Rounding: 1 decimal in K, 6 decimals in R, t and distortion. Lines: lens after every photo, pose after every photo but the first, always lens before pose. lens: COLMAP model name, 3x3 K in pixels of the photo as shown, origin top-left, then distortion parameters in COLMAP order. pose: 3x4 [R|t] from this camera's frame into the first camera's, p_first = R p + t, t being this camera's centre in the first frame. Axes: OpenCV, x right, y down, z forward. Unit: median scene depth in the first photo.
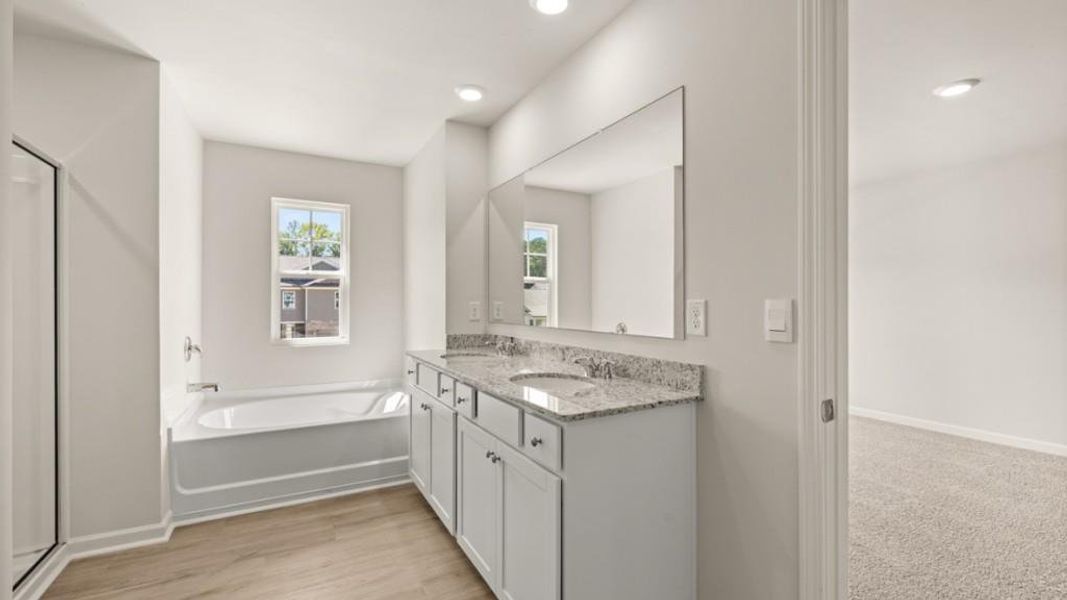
lens RADIAL K [[449.3, 0, 531.0], [0, 449.3, 294.7], [0, 0, 1]] dist [0.000864, -0.000176]
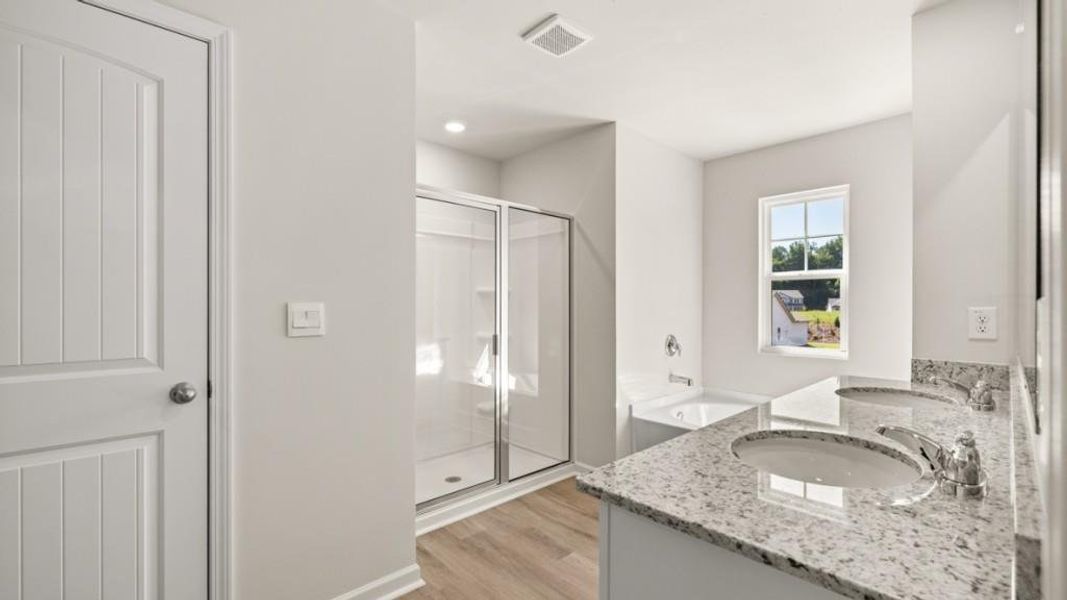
lens RADIAL K [[451.9, 0, 526.7], [0, 451.9, 306.8], [0, 0, 1]] dist [0.002297, 0.000230]
pose [[0.244312, 0.002033, -0.969695, 0.308179], [0.012306, 0.999911, 0.005197, 0.007272], [0.969619, -0.013203, 0.244265, 0.346067]]
